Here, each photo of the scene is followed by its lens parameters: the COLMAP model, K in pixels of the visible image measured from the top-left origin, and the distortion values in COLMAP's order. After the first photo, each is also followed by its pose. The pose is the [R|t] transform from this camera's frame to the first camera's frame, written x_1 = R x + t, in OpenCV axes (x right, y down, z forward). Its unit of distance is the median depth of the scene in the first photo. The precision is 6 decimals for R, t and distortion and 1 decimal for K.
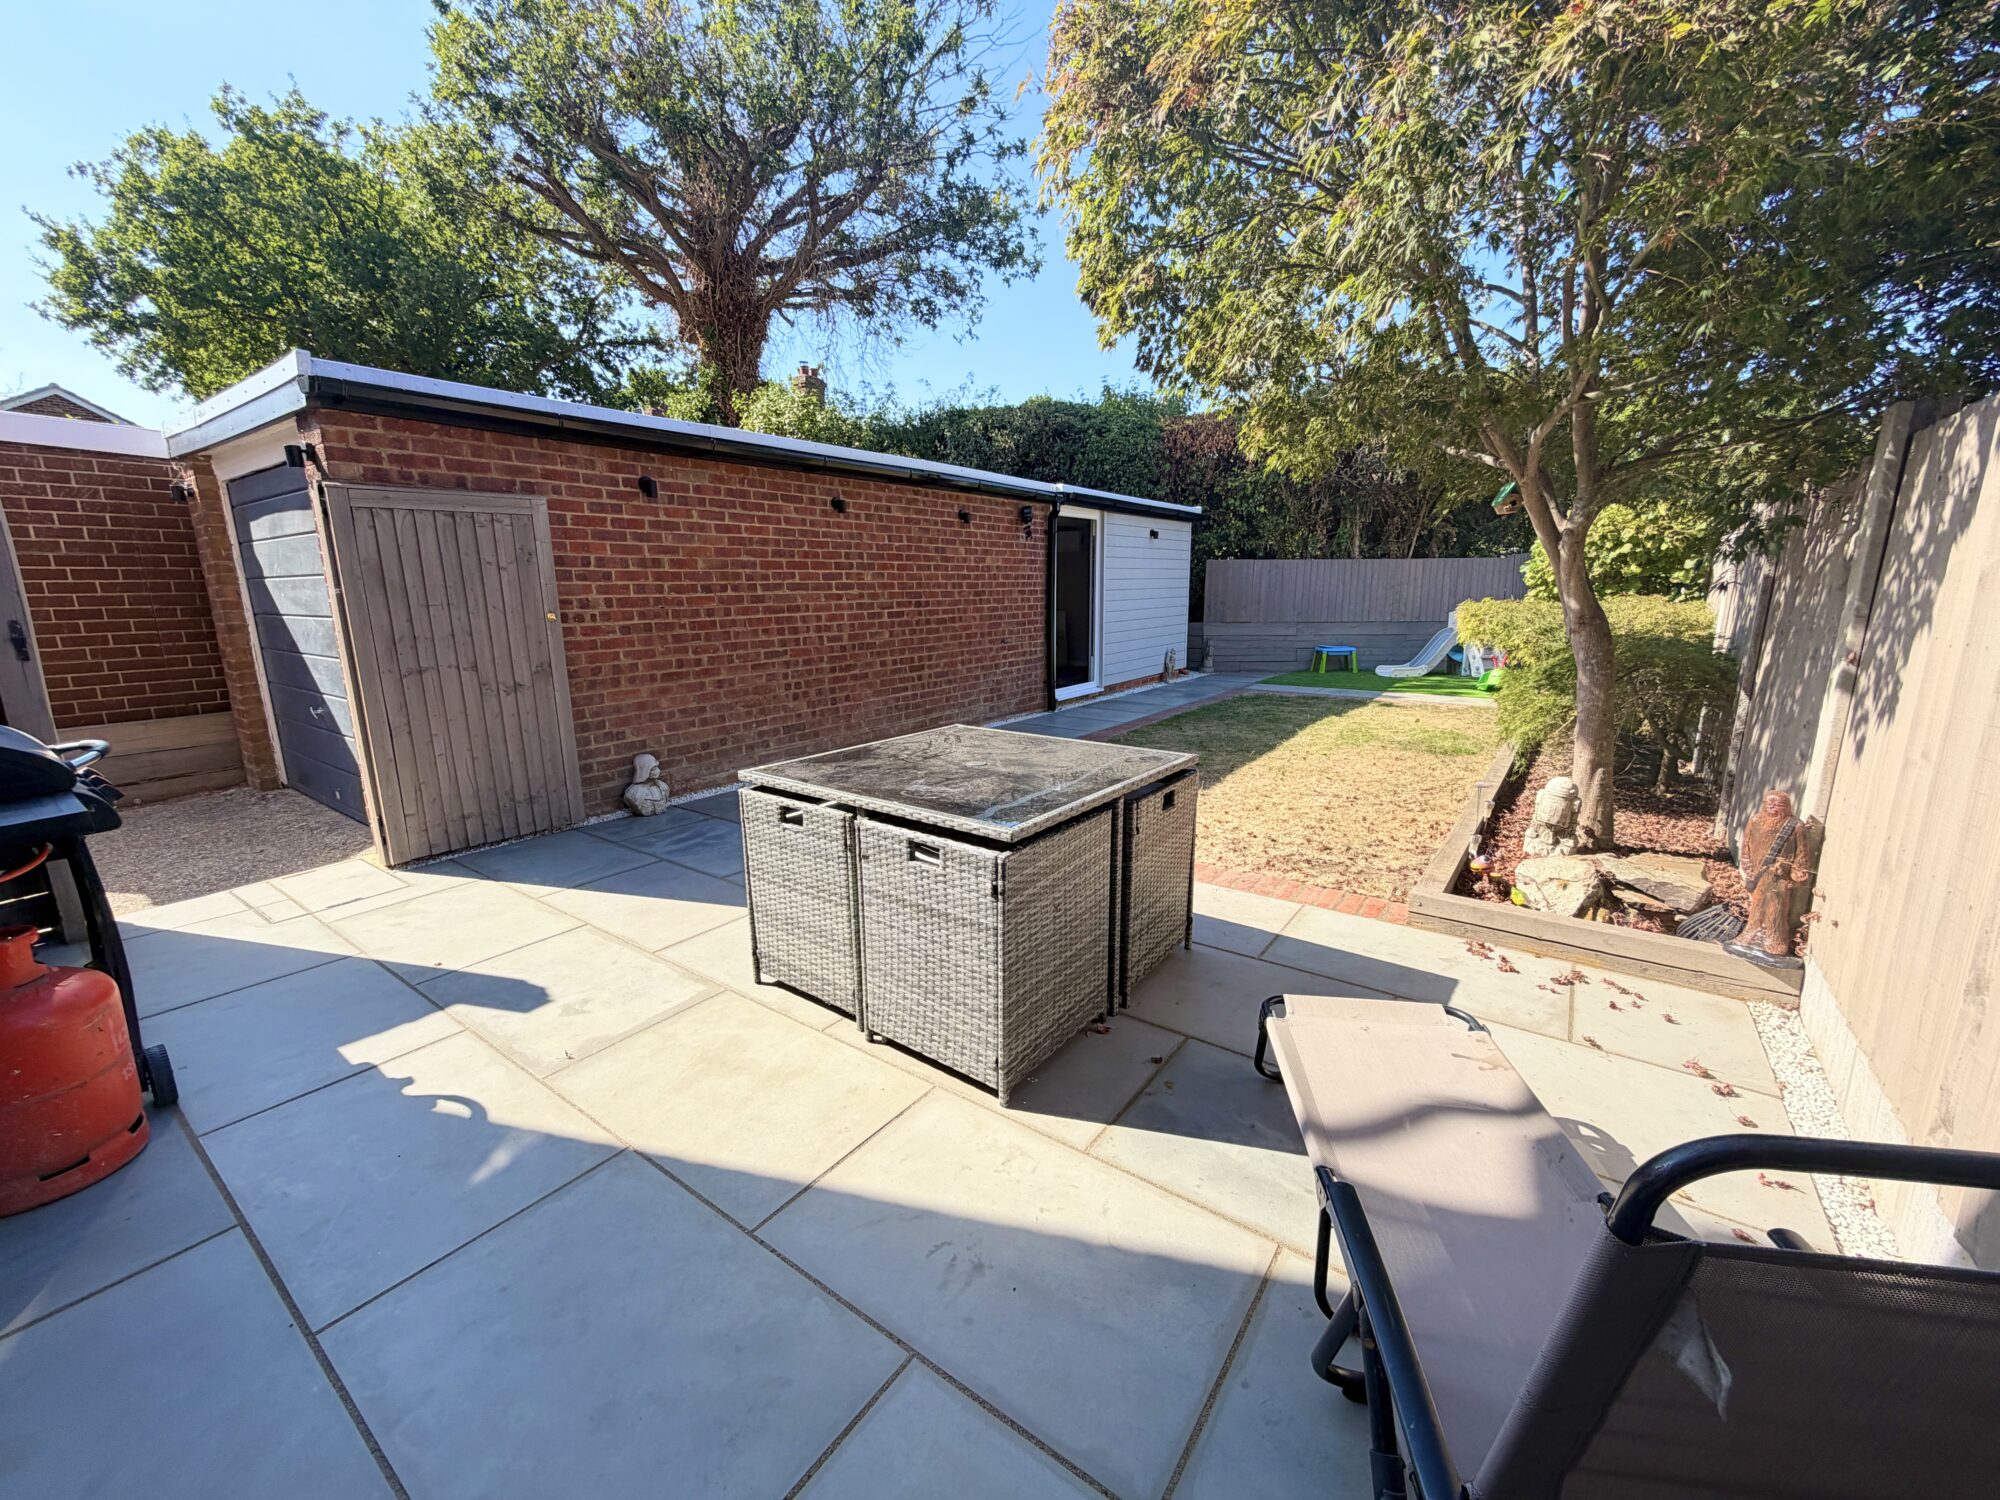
lens RADIAL K [[798.9, 0, 993.9], [0, 798.9, 753.3], [0, 0, 1]] dist [0.001007, -0.000248]
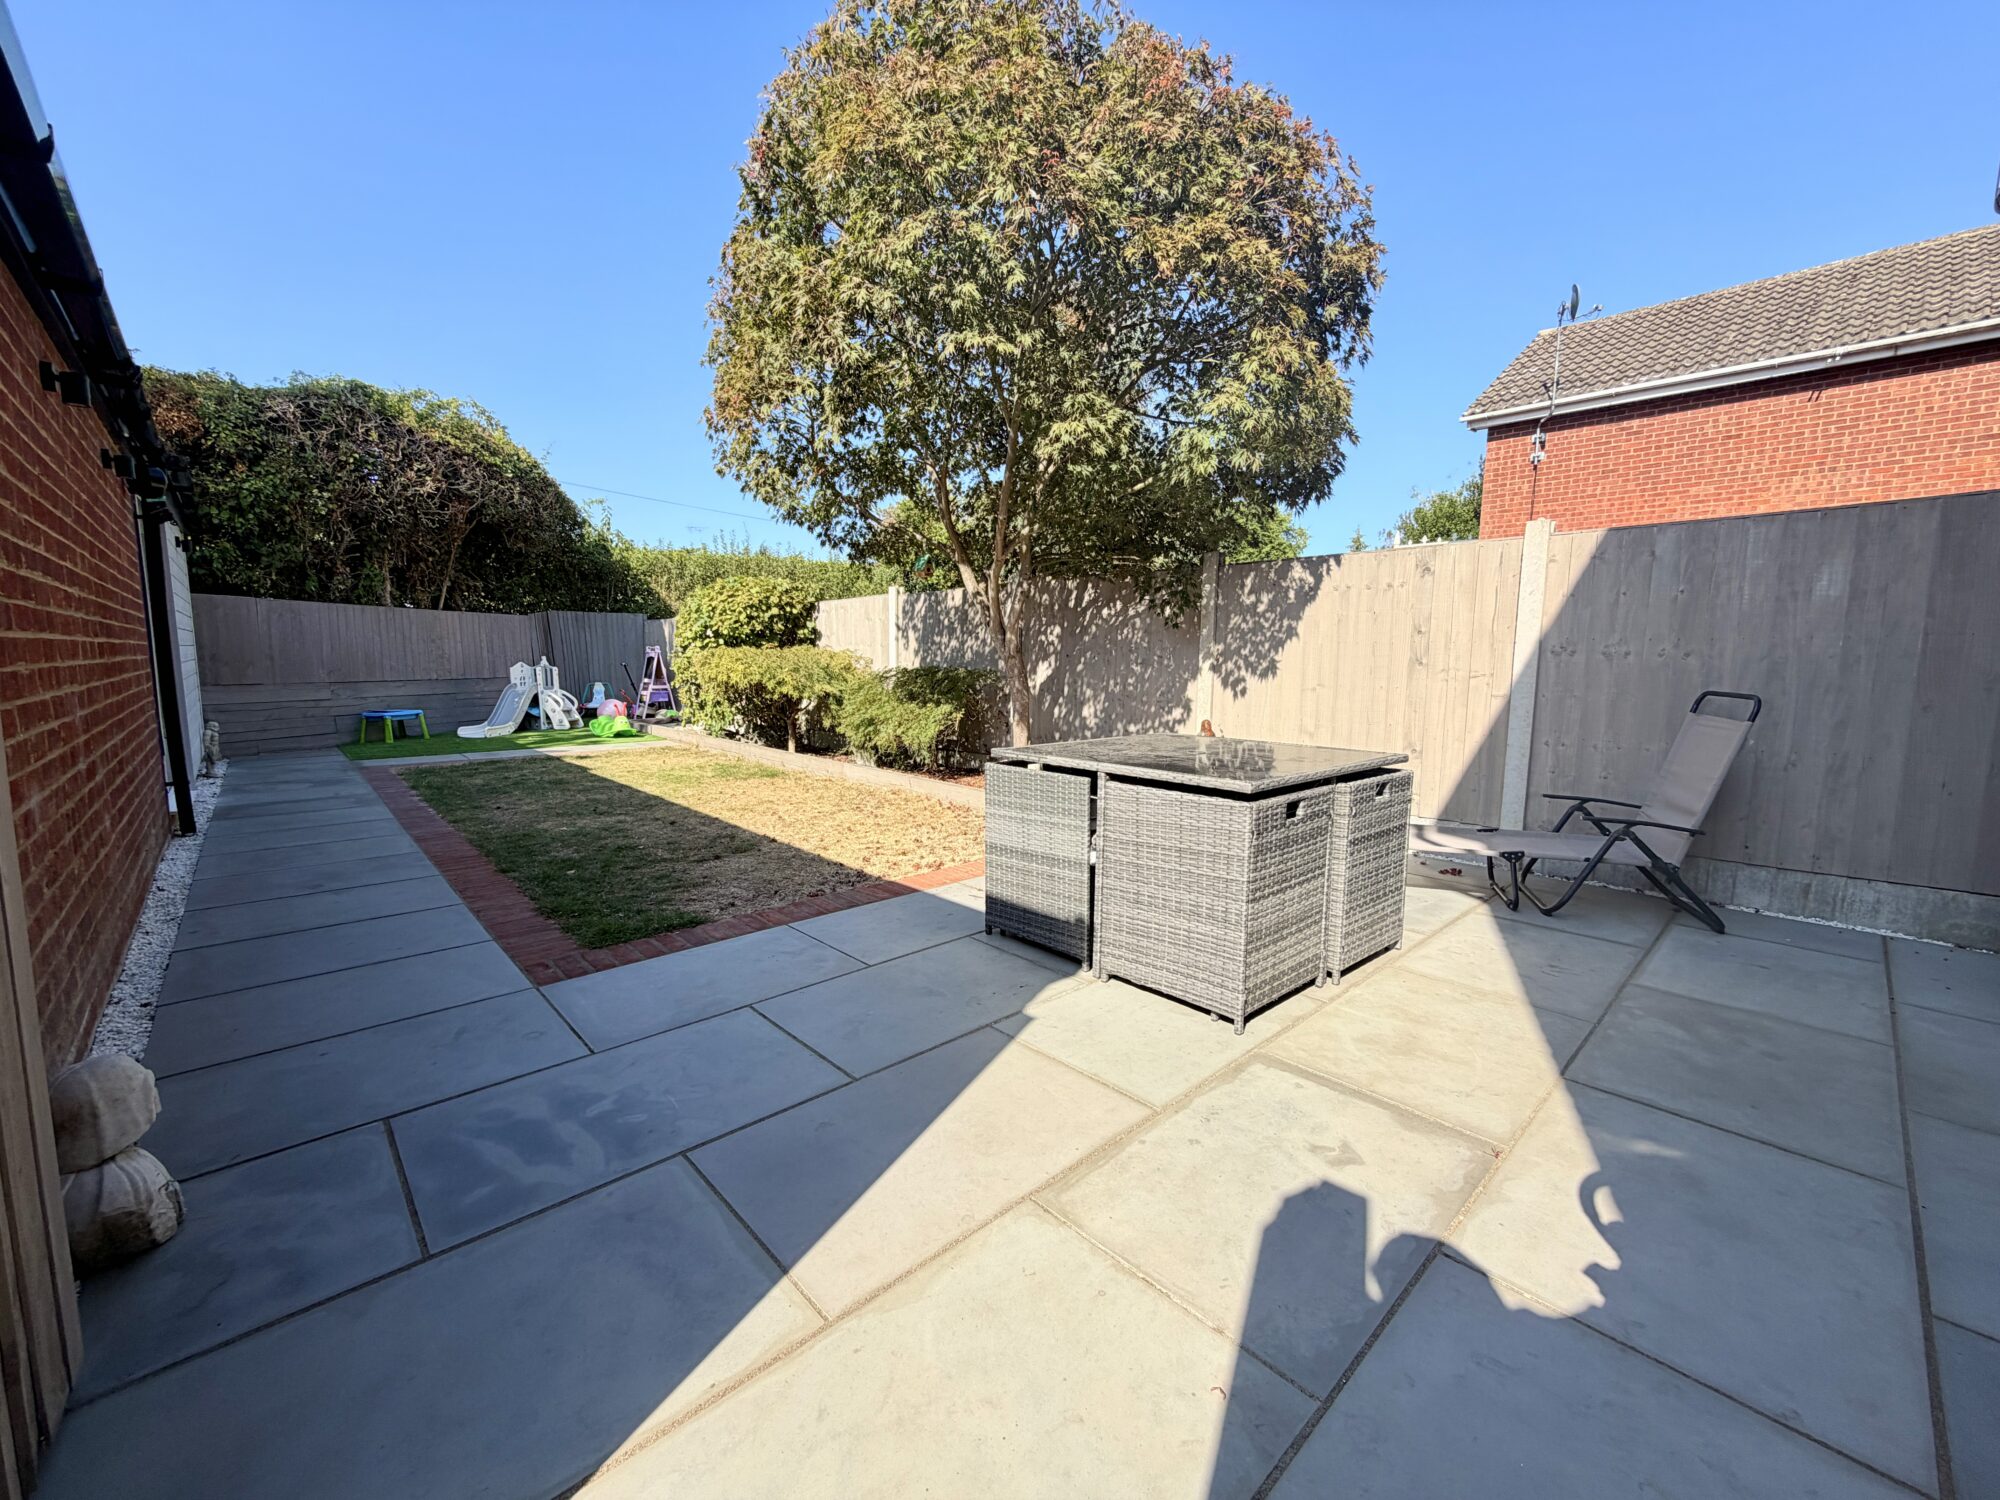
lens RADIAL K [[798.9, 0, 1003.7], [0, 798.9, 749.3], [0, 0, 1]] dist [0.001007, -0.000248]
pose [[0.185074, -0.105102, 0.977088, -1.134168], [0.196363, 0.978169, 0.068024, -0.114849], [-0.962907, 0.179274, 0.201672, 1.007620]]
